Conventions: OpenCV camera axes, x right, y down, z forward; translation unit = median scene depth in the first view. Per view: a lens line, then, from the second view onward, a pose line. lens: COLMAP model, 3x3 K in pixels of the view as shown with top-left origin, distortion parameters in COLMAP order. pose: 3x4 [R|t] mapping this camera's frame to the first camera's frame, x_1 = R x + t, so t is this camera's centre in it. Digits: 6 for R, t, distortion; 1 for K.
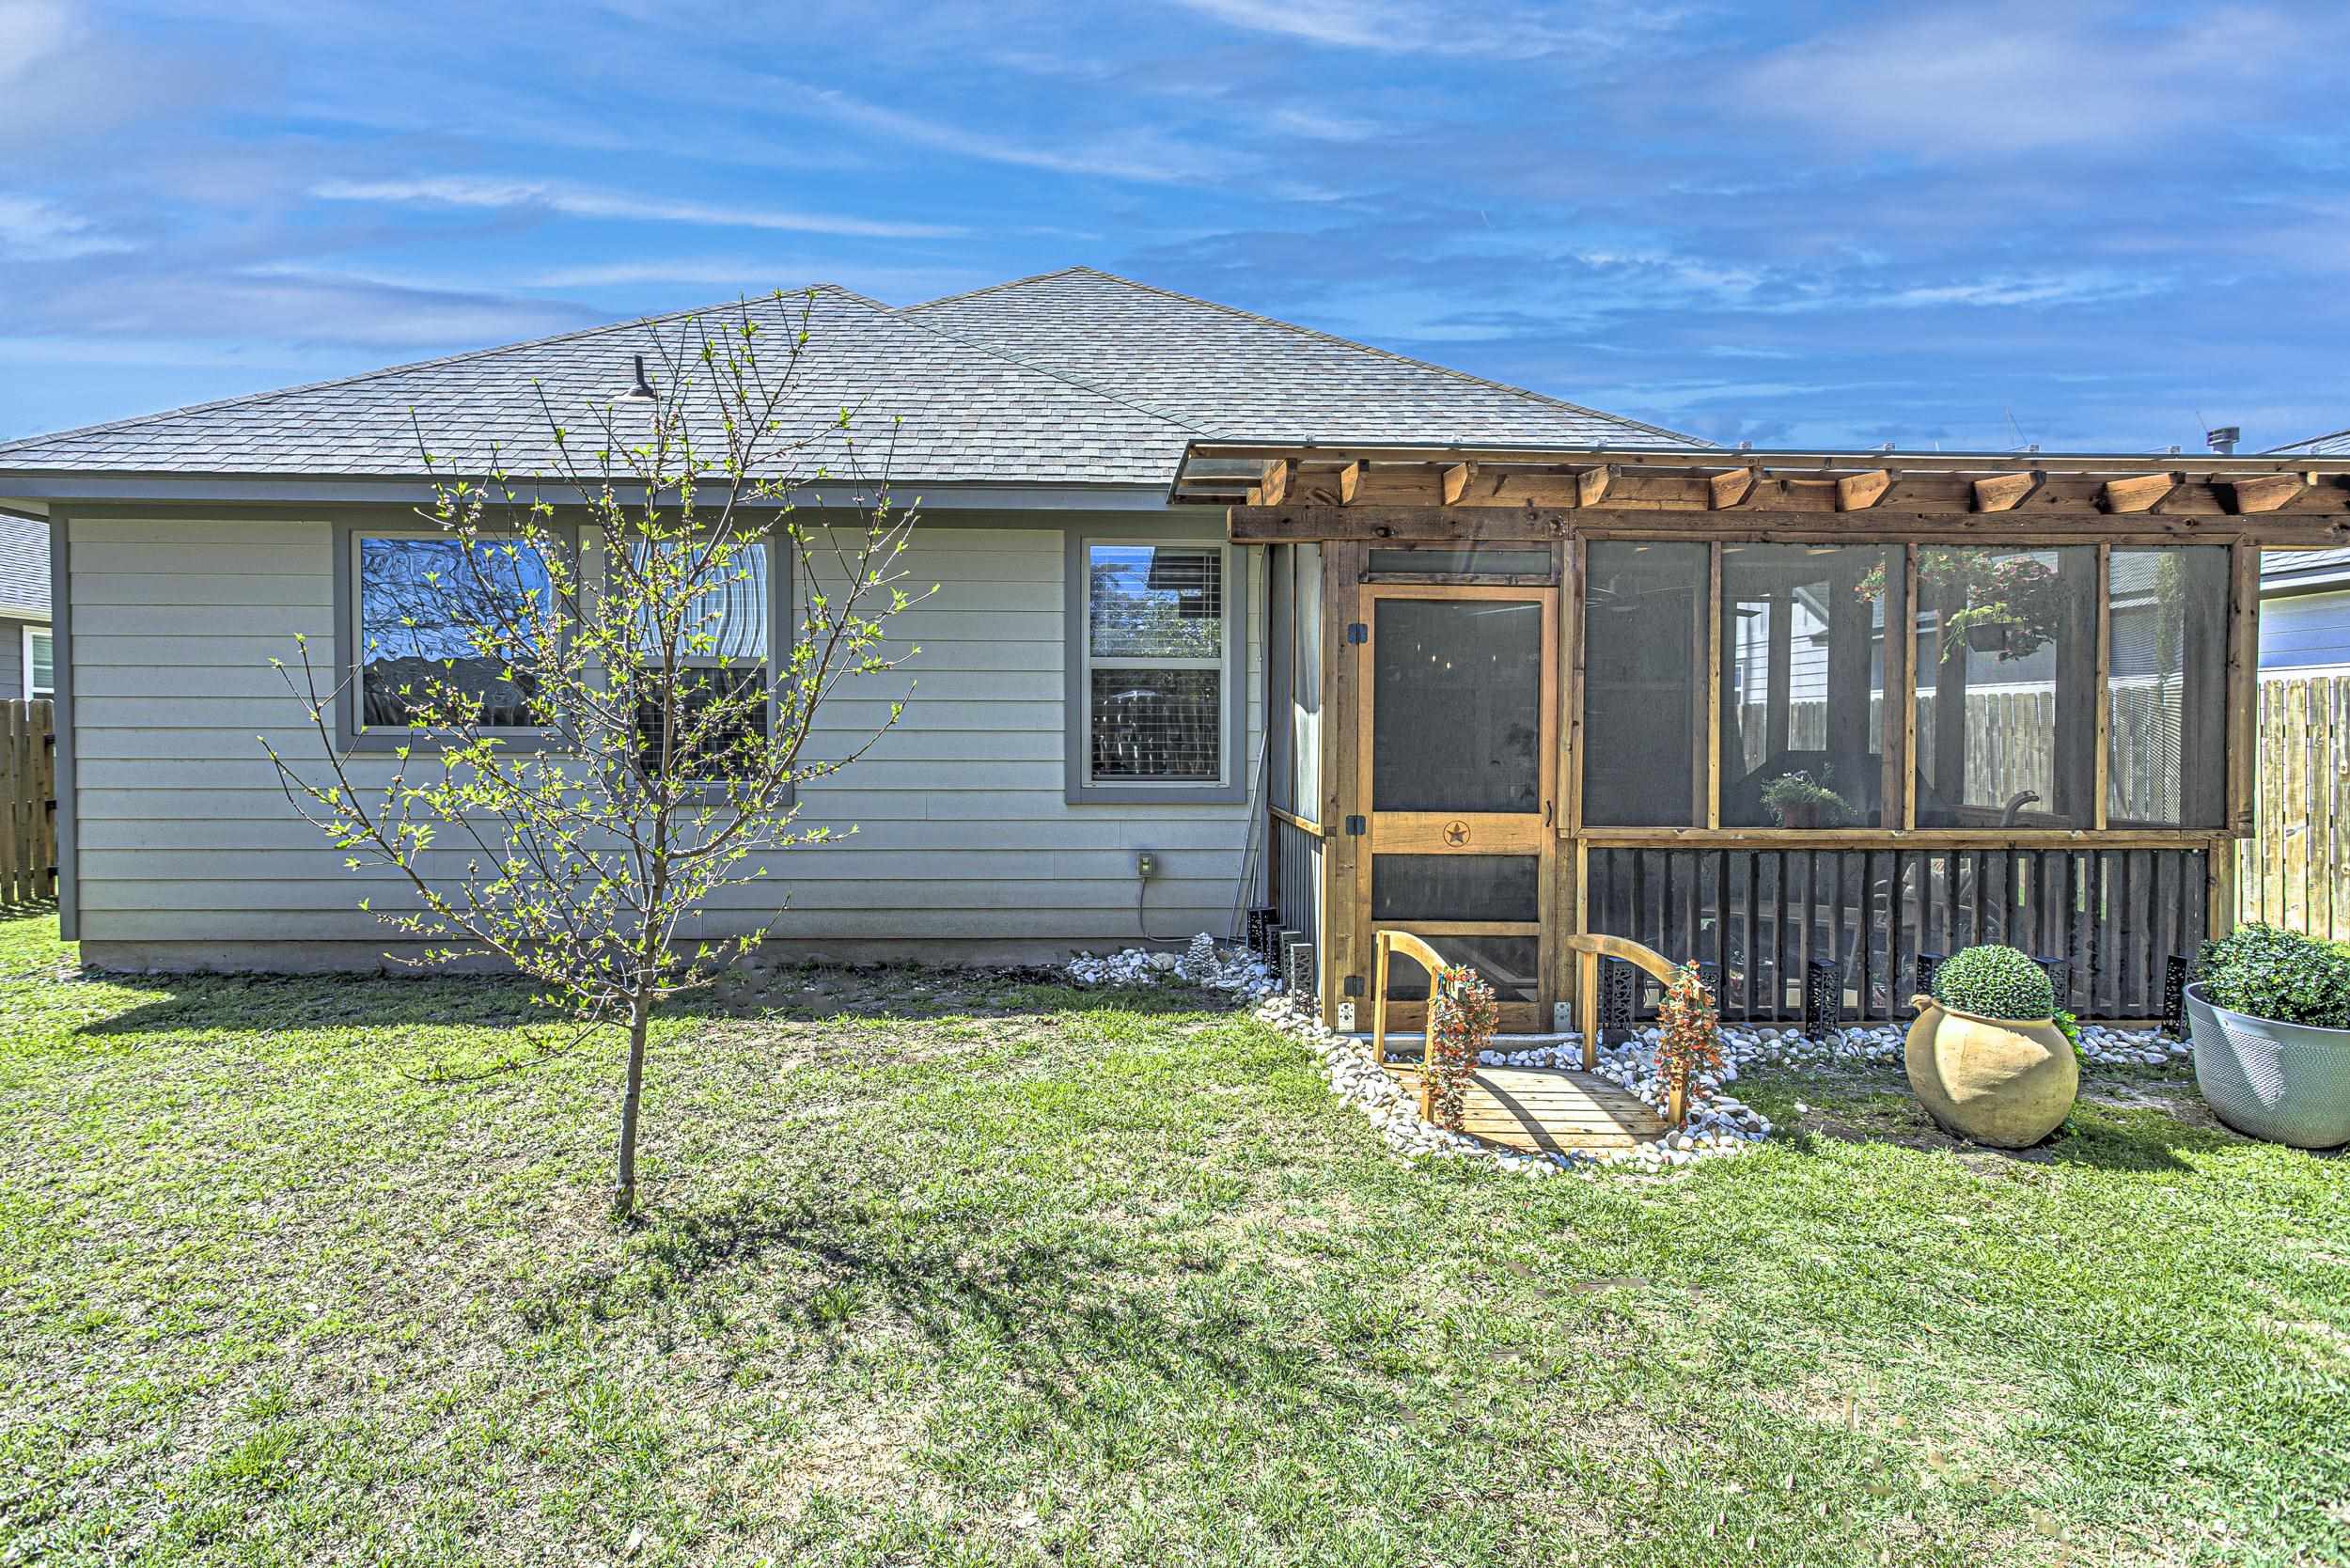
lens RADIAL K [[1157.0, 0, 1152.9], [0, 1157.0, 759.6], [0, 0, 1]] dist [-0.001526, -0.000148]
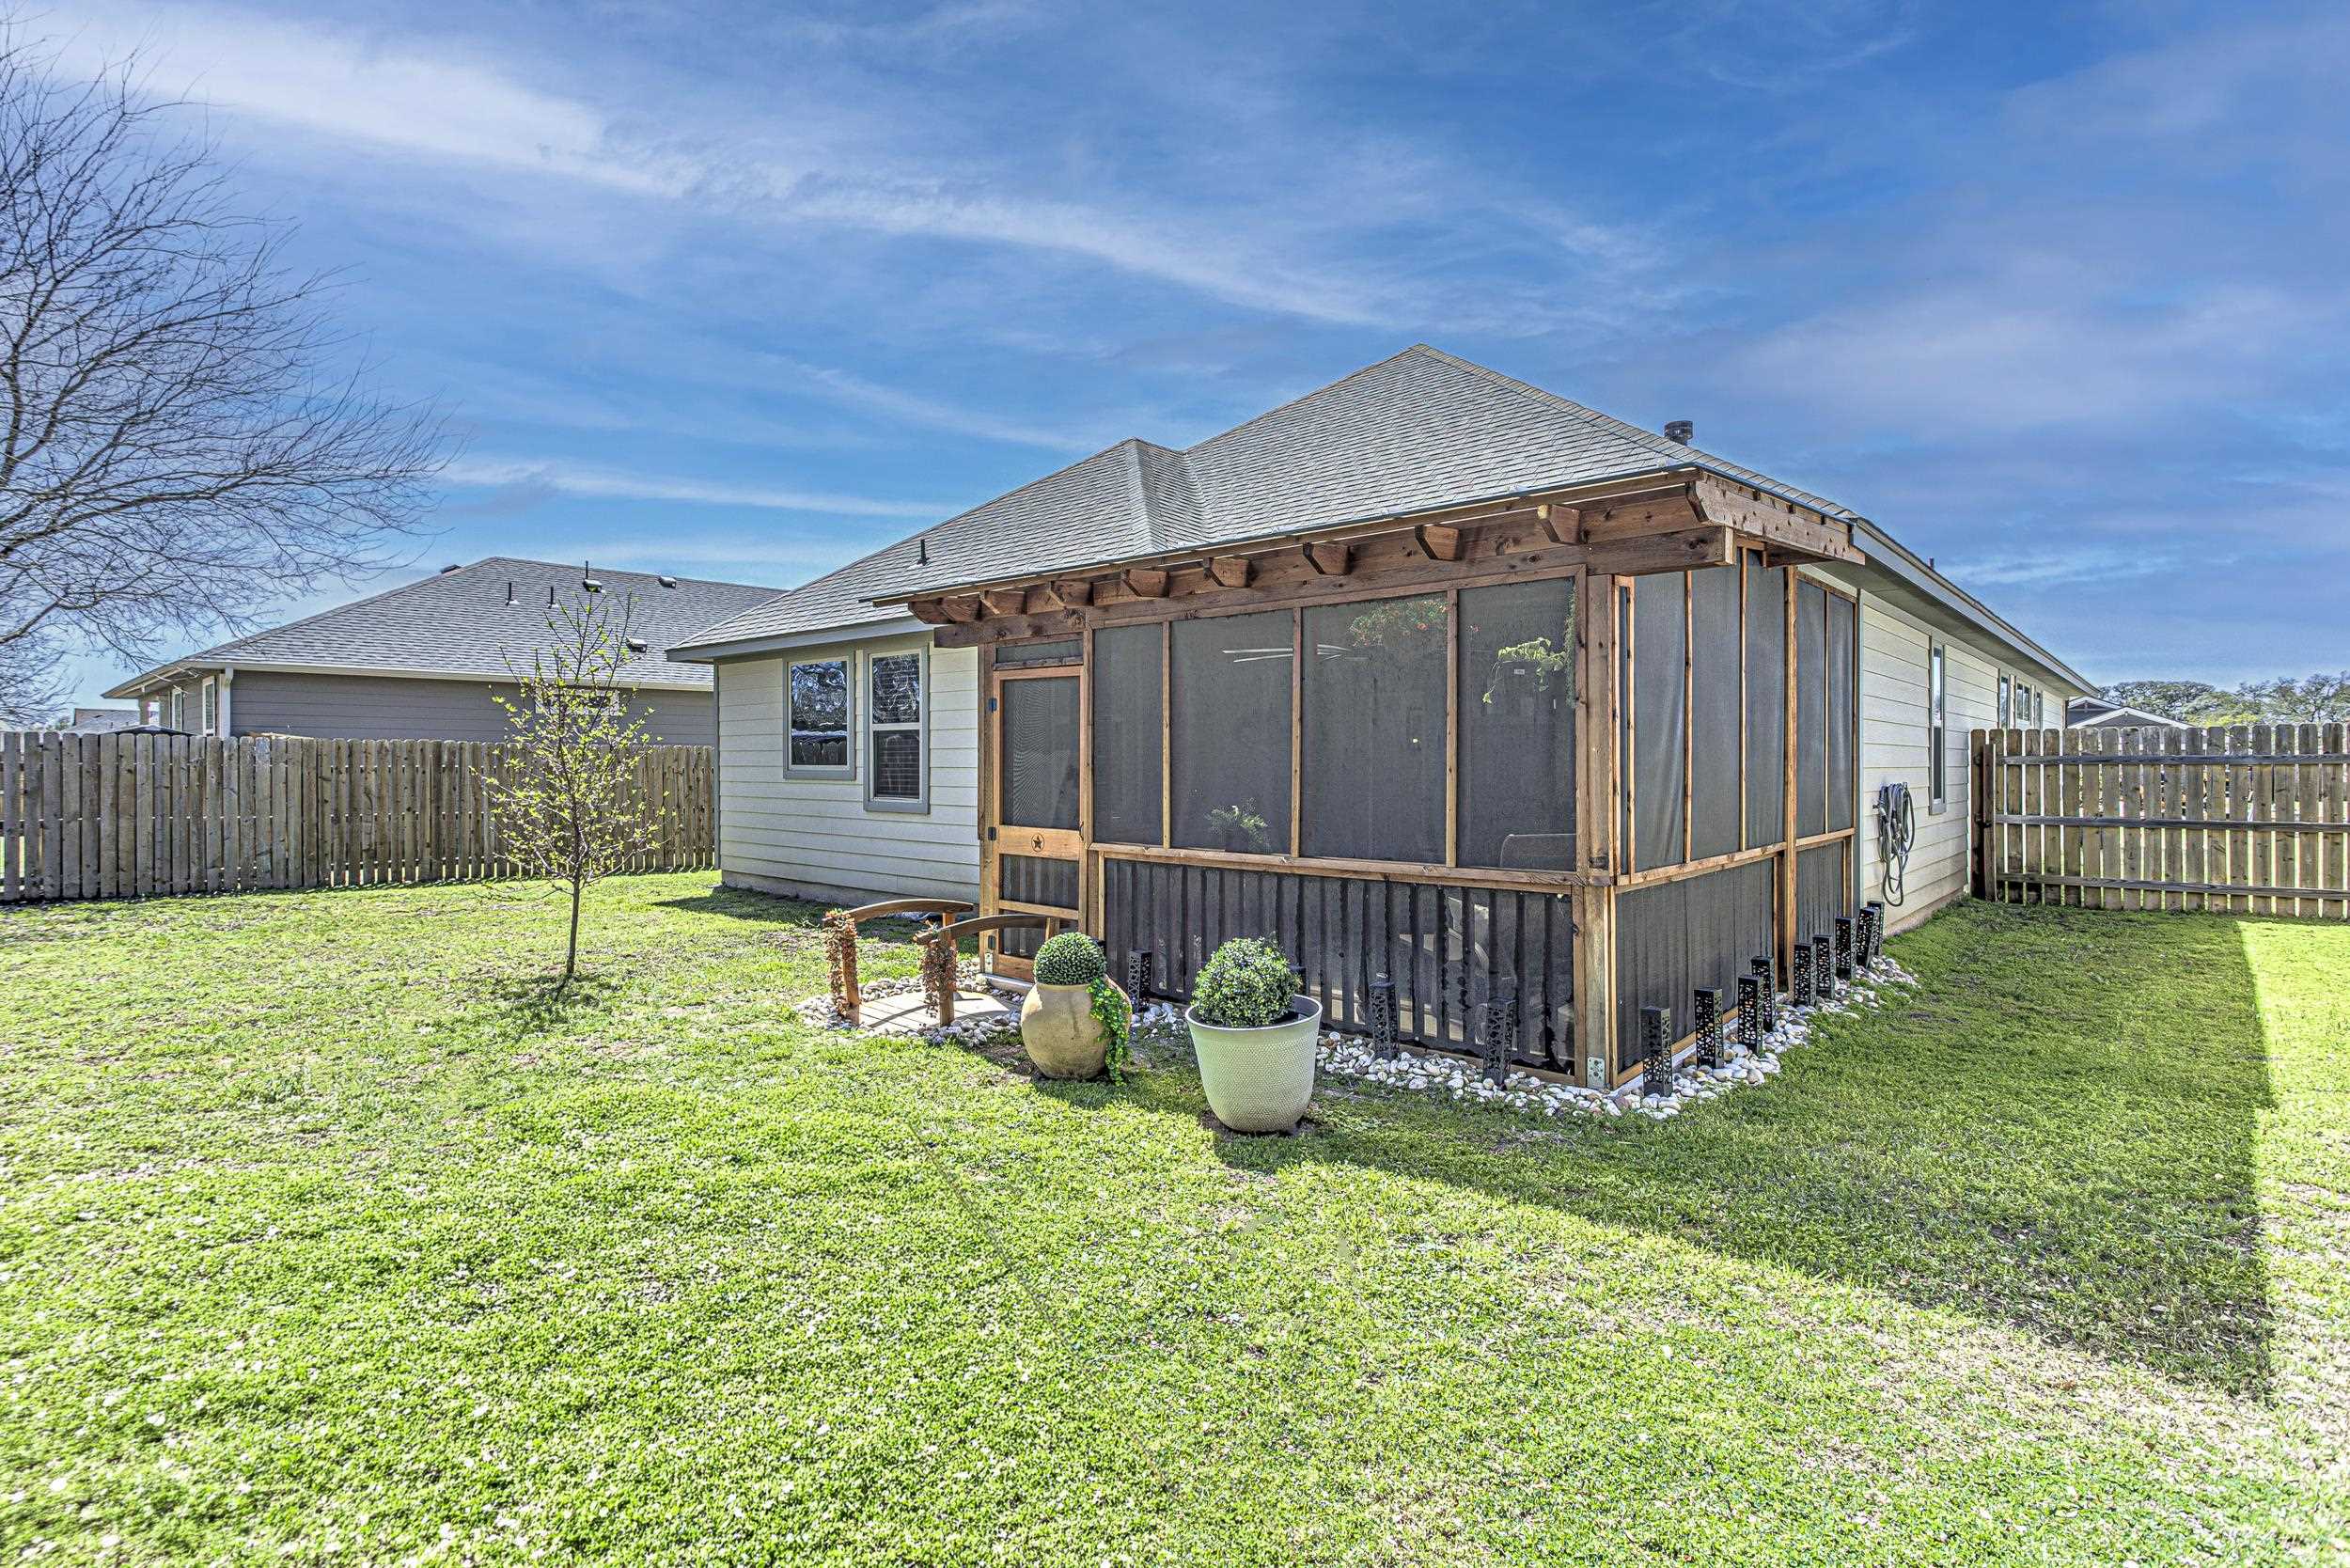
lens RADIAL K [[1157.0, 0, 1152.9], [0, 1157.0, 759.6], [0, 0, 1]] dist [-0.001526, -0.000148]
pose [[0.727342, -0.003389, -0.686267, 1.317306], [-0.015313, 0.999659, -0.021166, -0.009888], [0.686104, 0.025904, 0.727042, 0.062827]]
